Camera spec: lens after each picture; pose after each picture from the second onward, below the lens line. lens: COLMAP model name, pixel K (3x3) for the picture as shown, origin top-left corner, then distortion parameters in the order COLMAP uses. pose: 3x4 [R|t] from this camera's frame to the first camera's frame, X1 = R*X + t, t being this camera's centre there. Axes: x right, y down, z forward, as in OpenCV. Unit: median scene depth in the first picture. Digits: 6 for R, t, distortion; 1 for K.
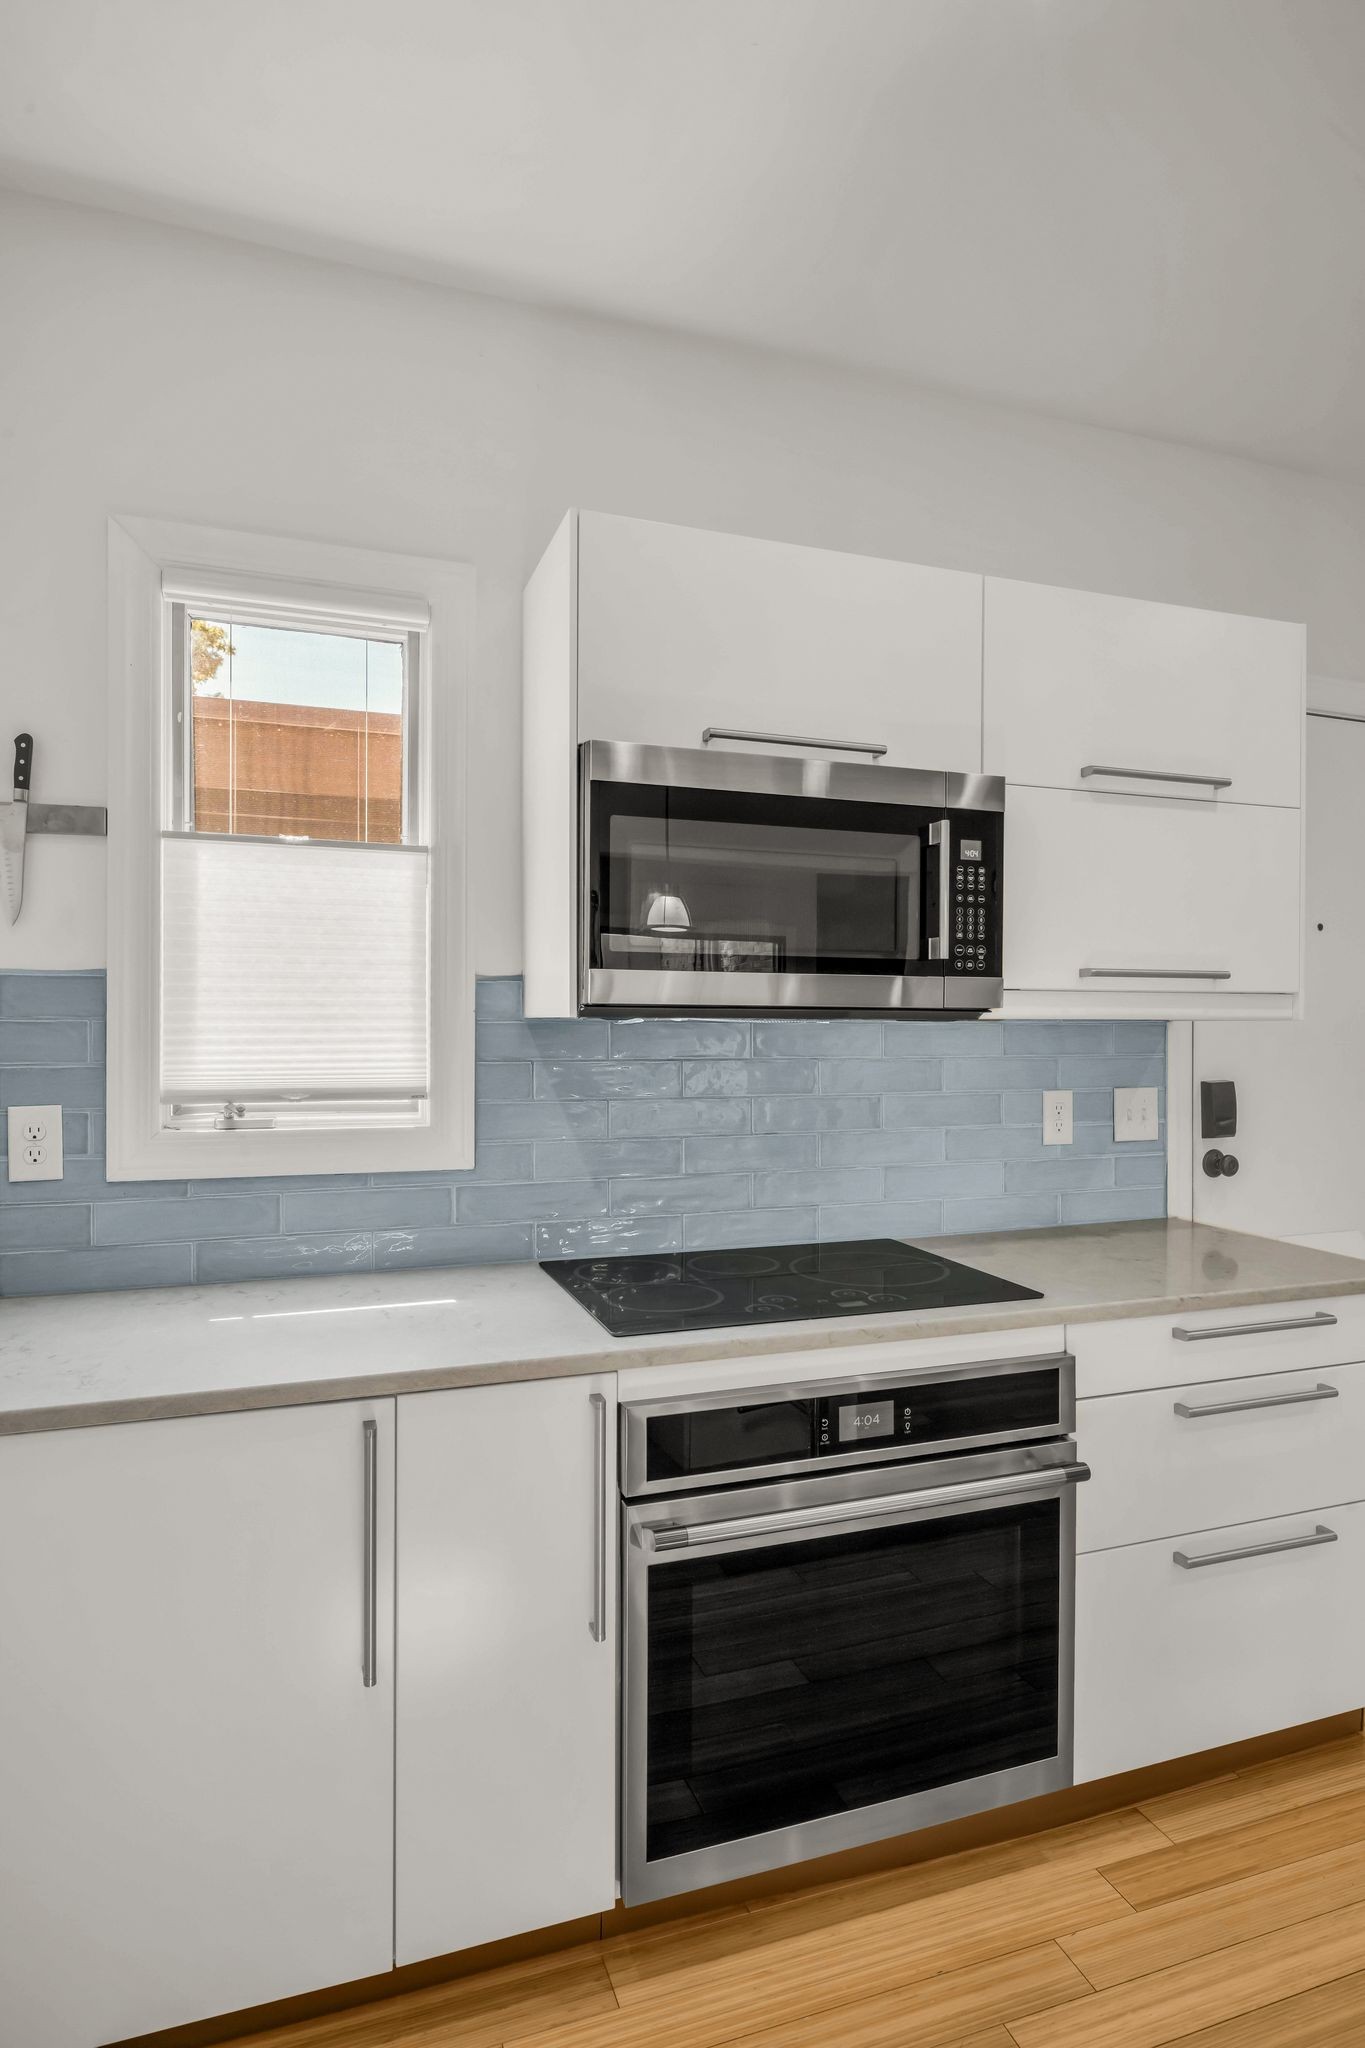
lens RADIAL K [[1158.0, 0, 682.2], [0, 1158.0, 1018.7], [0, 0, 1]] dist [-0.006991, 0.000366]
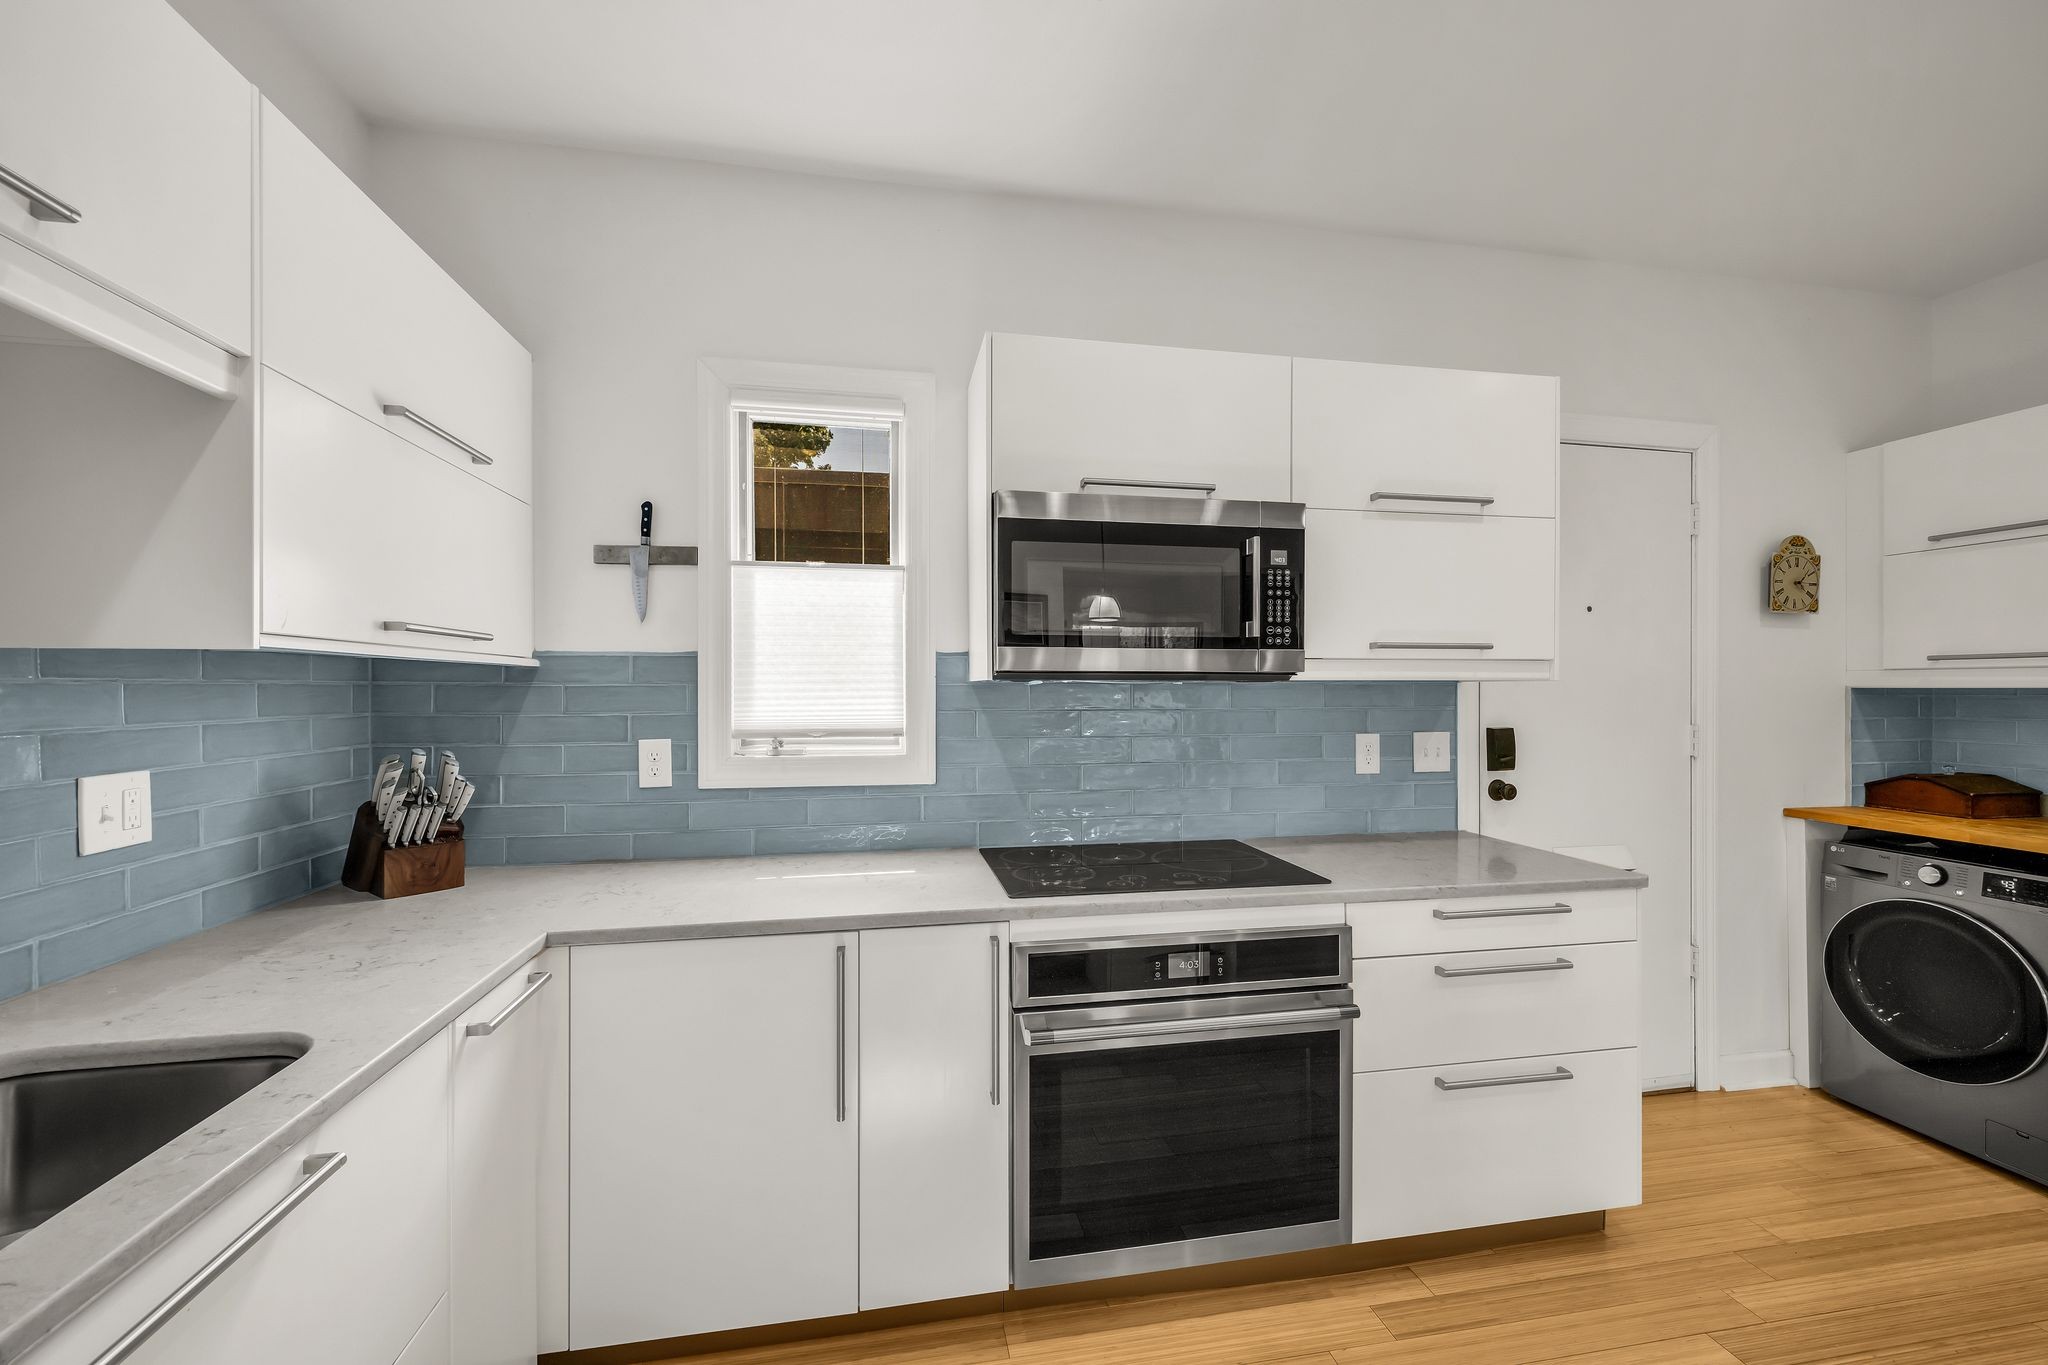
lens RADIAL K [[834.9, 0, 1026.4], [0, 834.9, 685.1], [0, 0, 1]] dist [0.001100, -0.001256]
pose [[0.986587, -0.004648, -0.163171, 0.118537], [0.004759, 0.999989, 0.000292, 0.004538], [0.163167, -0.001065, 0.986598, -0.032449]]
